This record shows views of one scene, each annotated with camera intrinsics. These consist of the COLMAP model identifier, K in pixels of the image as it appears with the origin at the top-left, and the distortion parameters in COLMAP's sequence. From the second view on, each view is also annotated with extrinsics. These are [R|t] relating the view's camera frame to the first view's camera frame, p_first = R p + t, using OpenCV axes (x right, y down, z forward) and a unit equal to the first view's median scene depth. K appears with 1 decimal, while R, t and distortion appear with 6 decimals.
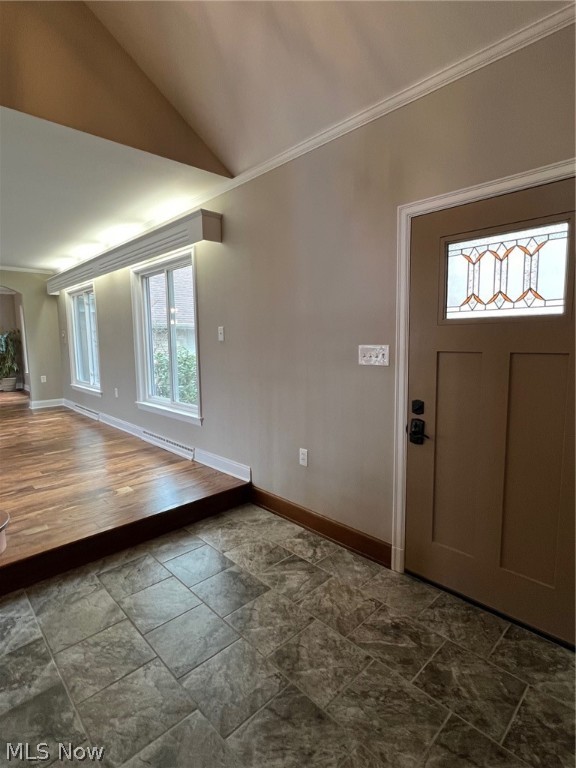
lens RADIAL K [[400.6, 0, 287.2], [0, 400.6, 383.6], [0, 0, 1]] dist [0.002528, 0.000278]
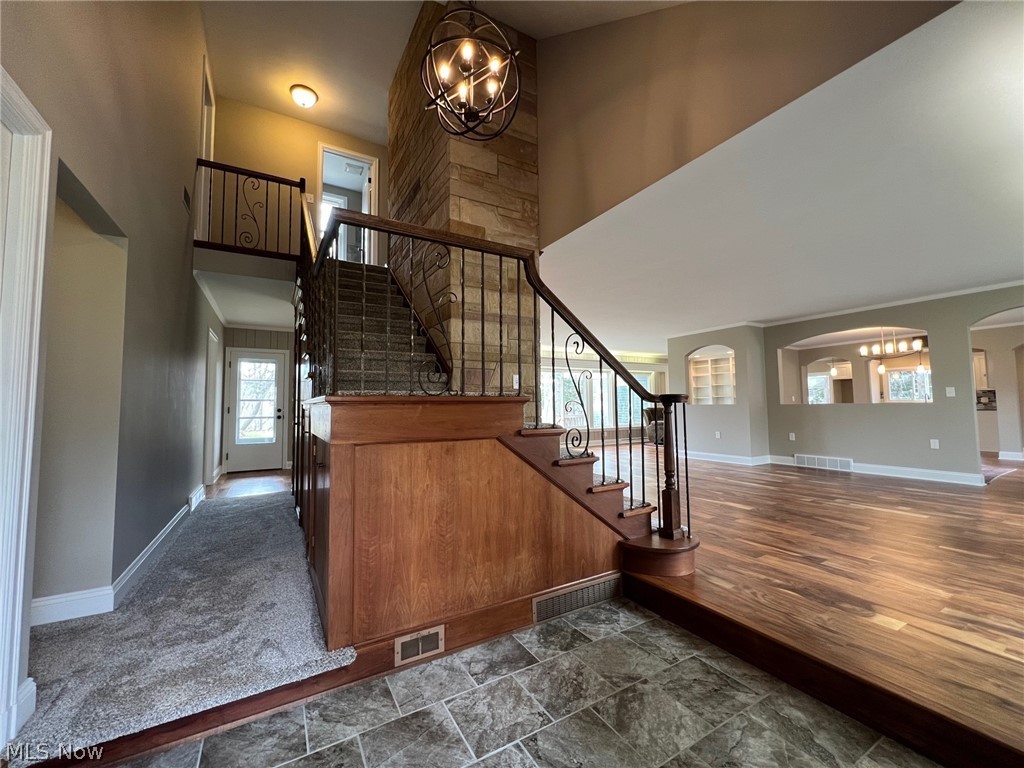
lens RADIAL K [[405.6, 0, 509.7], [0, 405.6, 381.4], [0, 0, 1]] dist [0.002677, 0.000193]
pose [[-0.231349, -0.041255, -0.971996, 0.409879], [-0.096645, 0.995133, -0.019235, -0.032008], [0.968059, 0.089489, -0.234210, 0.696894]]
